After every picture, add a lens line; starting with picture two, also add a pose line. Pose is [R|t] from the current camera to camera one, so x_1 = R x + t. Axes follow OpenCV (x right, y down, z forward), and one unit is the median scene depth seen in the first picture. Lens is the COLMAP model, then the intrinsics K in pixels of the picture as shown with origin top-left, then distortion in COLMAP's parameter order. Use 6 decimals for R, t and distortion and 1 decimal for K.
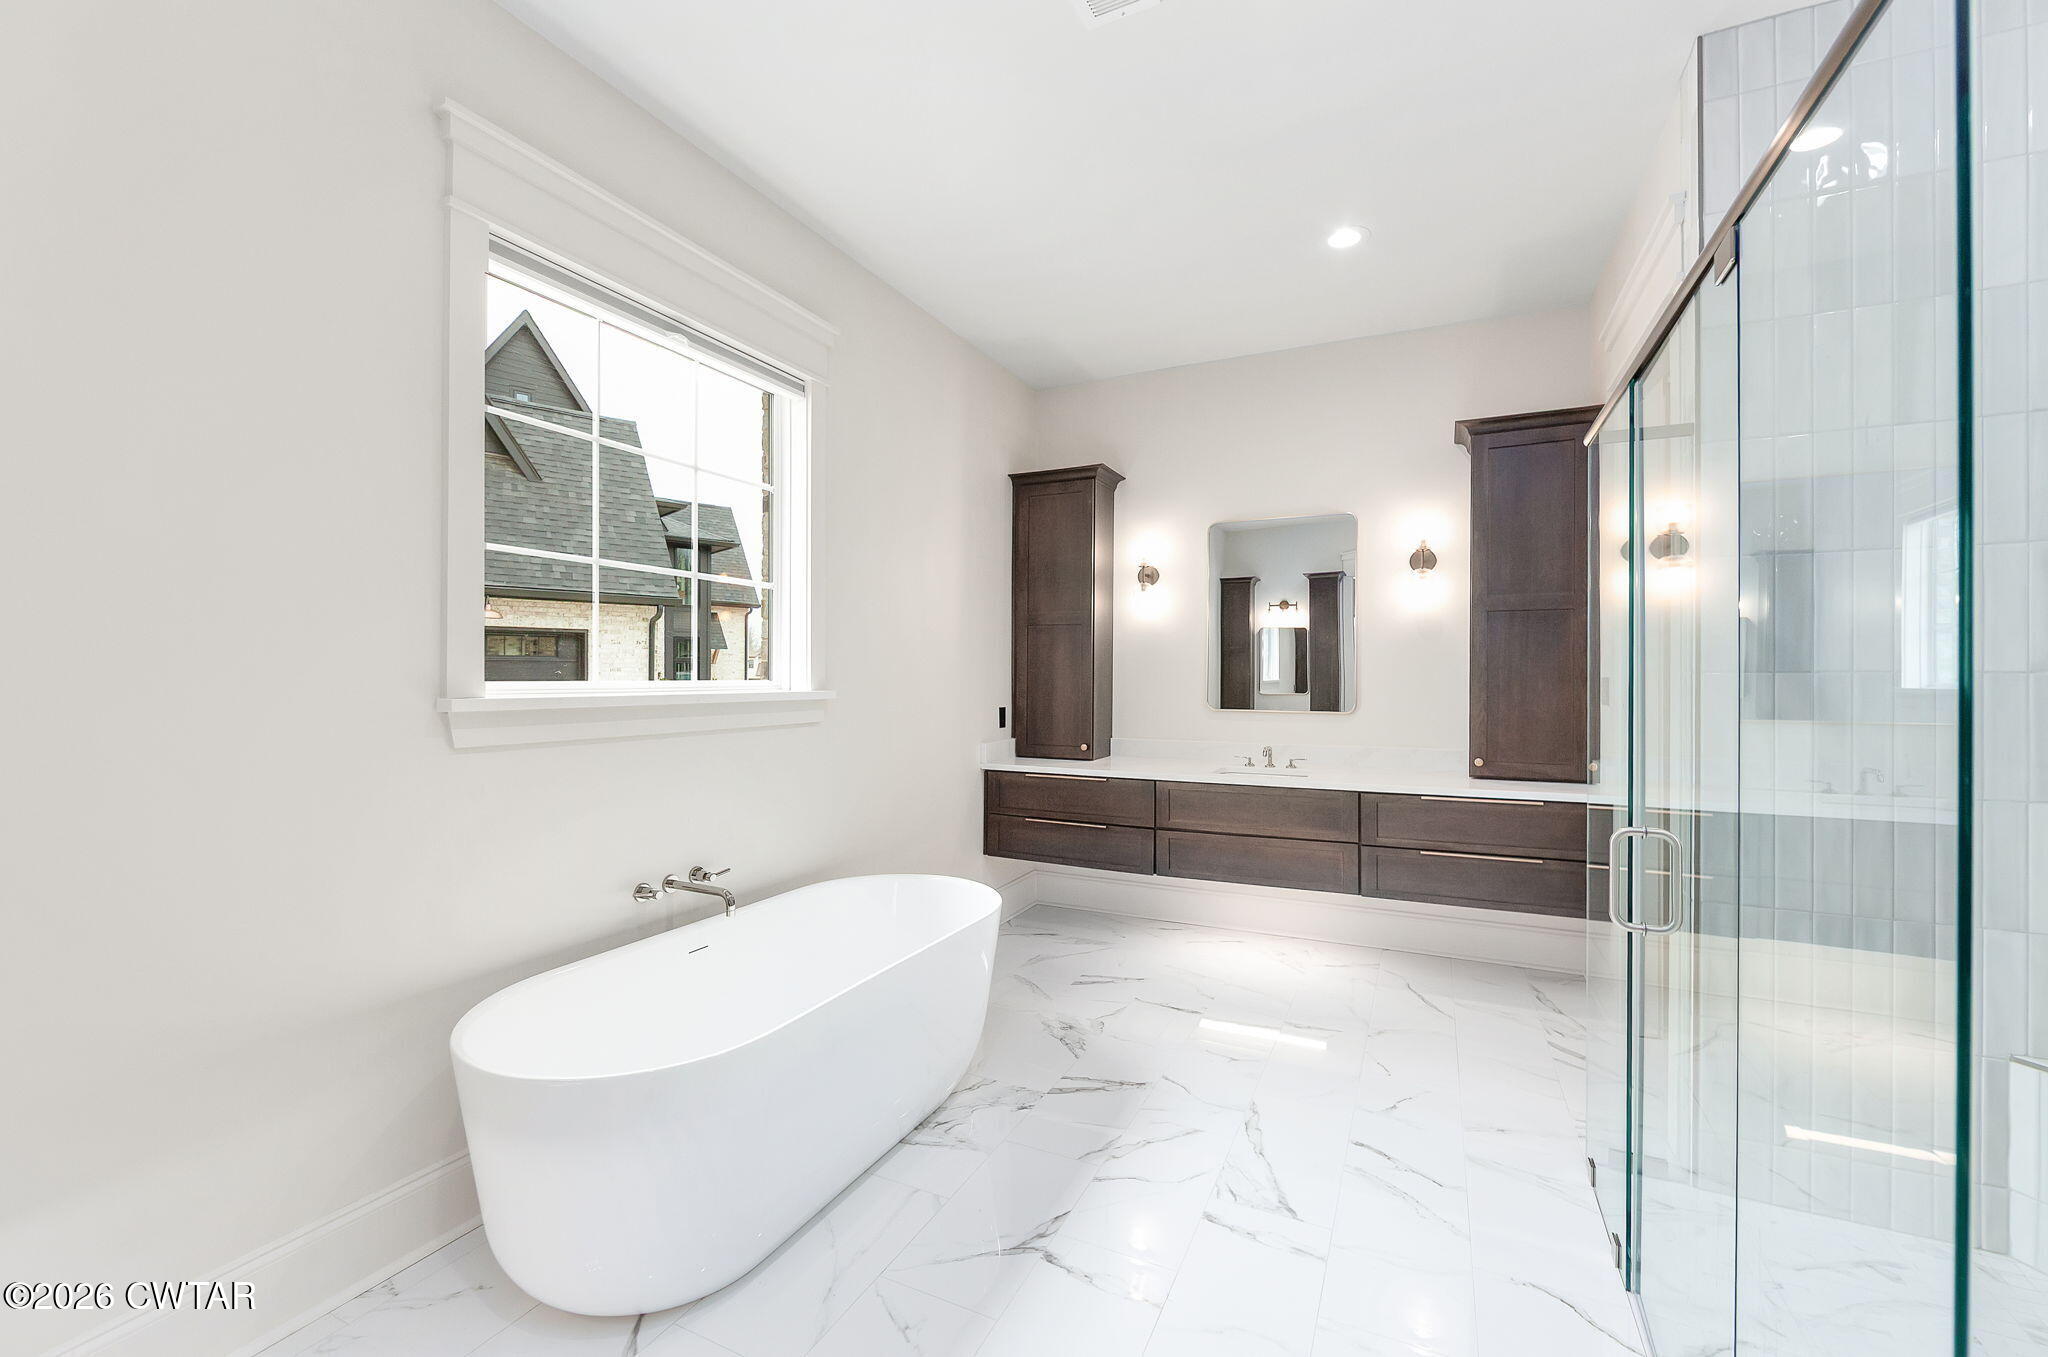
lens RADIAL K [[831.5, 0, 1022.3], [0, 831.5, 681.5], [0, 0, 1]] dist [-0.008966, -0.000086]
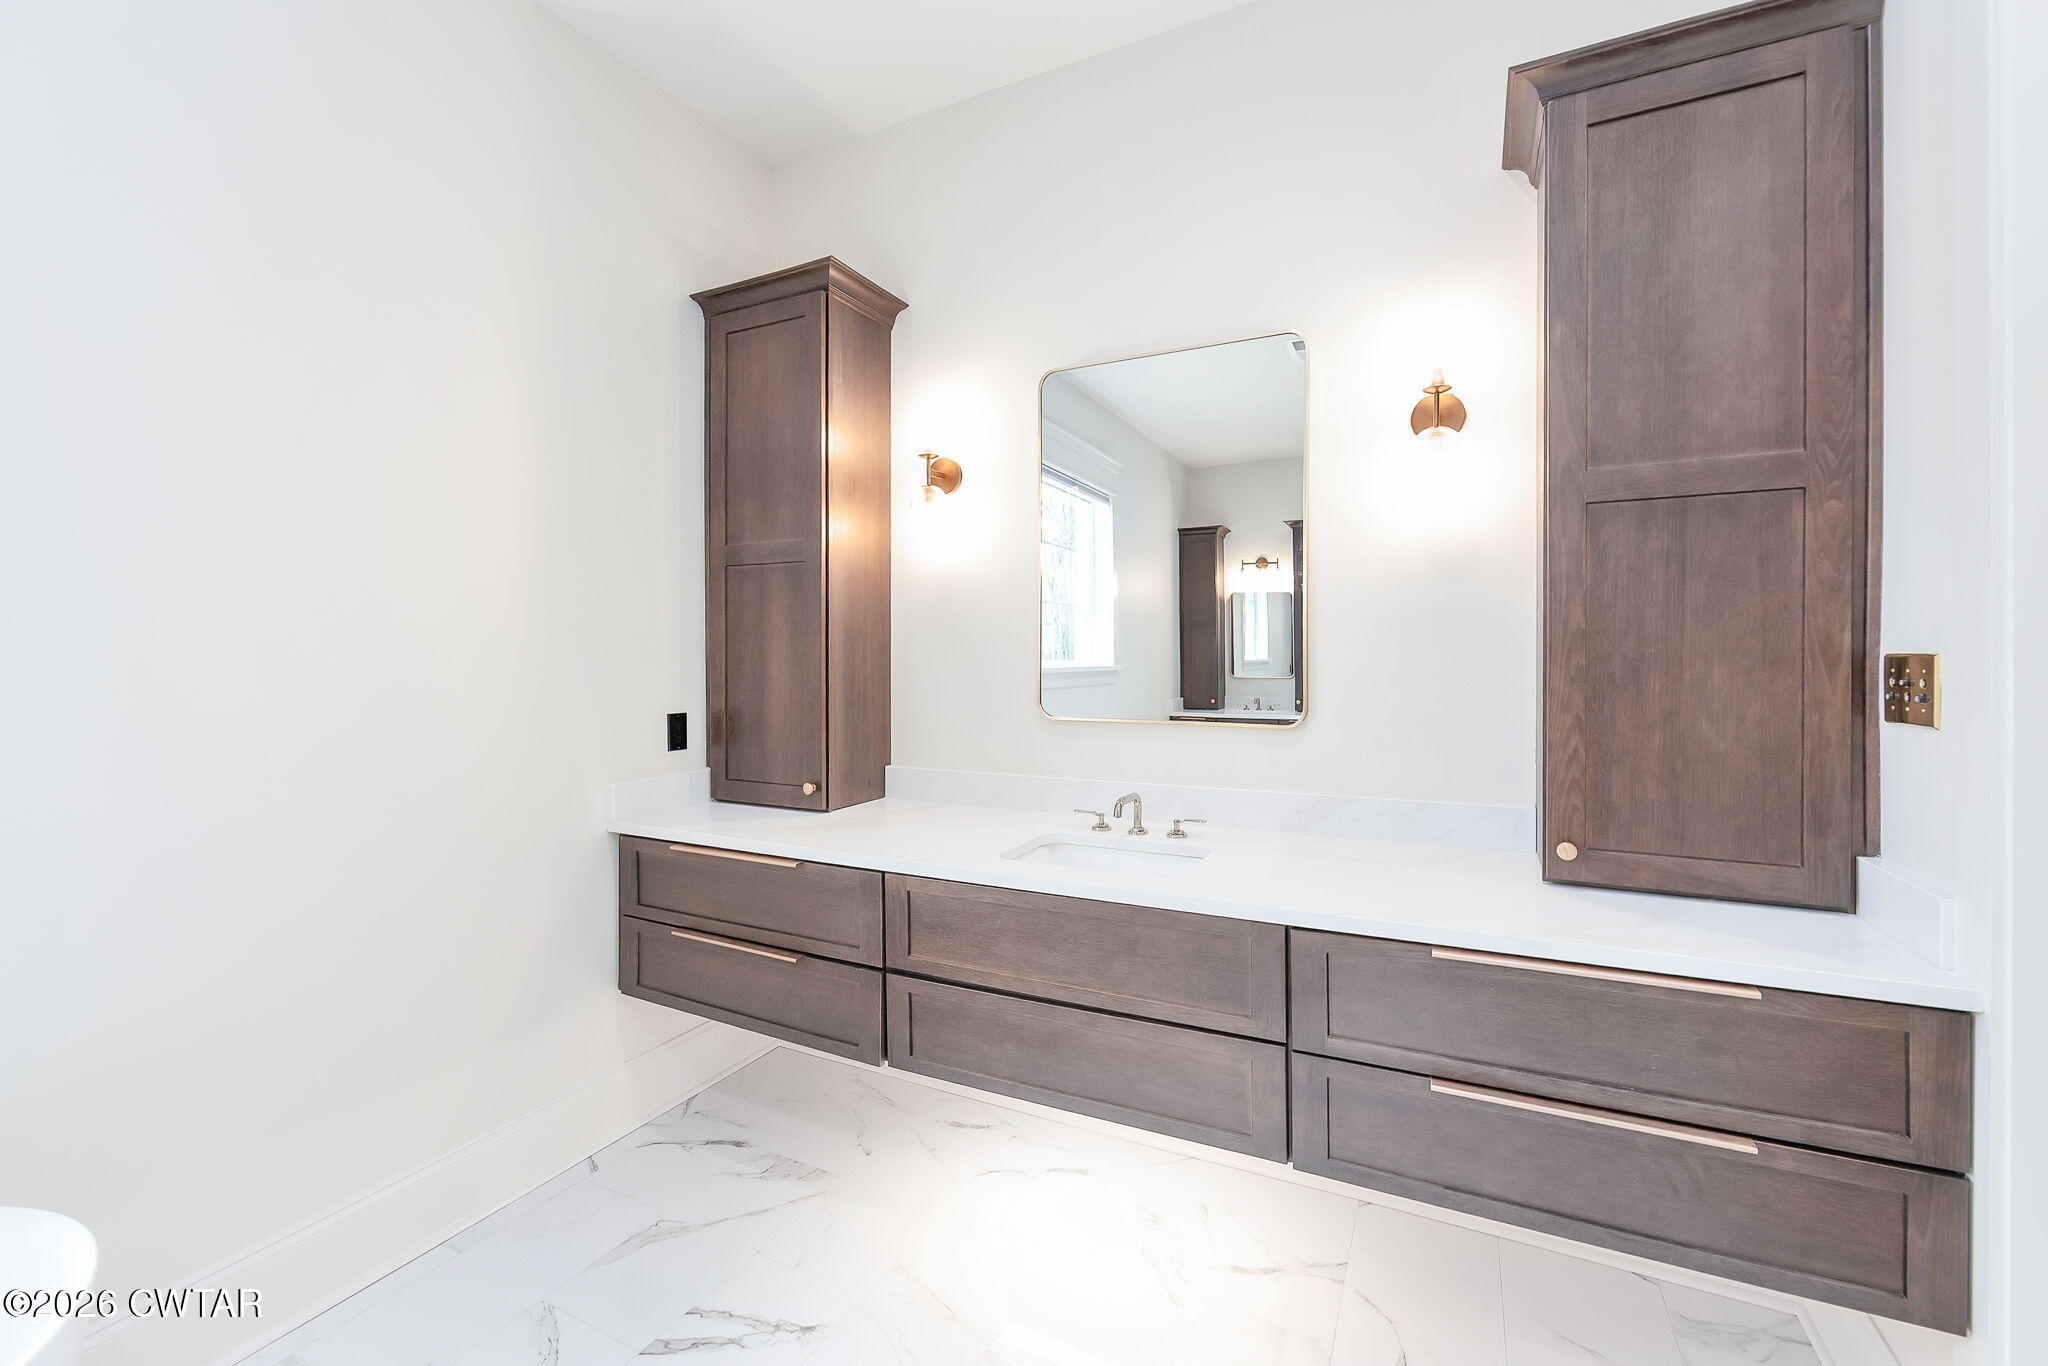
lens RADIAL K [[831.5, 0, 1035.9], [0, 831.5, 666.4], [0, 0, 1]] dist [-0.008966, -0.000086]
pose [[0.999958, -0.005289, -0.007501, 0.251927], [0.005332, 0.999969, 0.005716, -0.002900], [0.007471, -0.005756, 0.999956, 0.514570]]
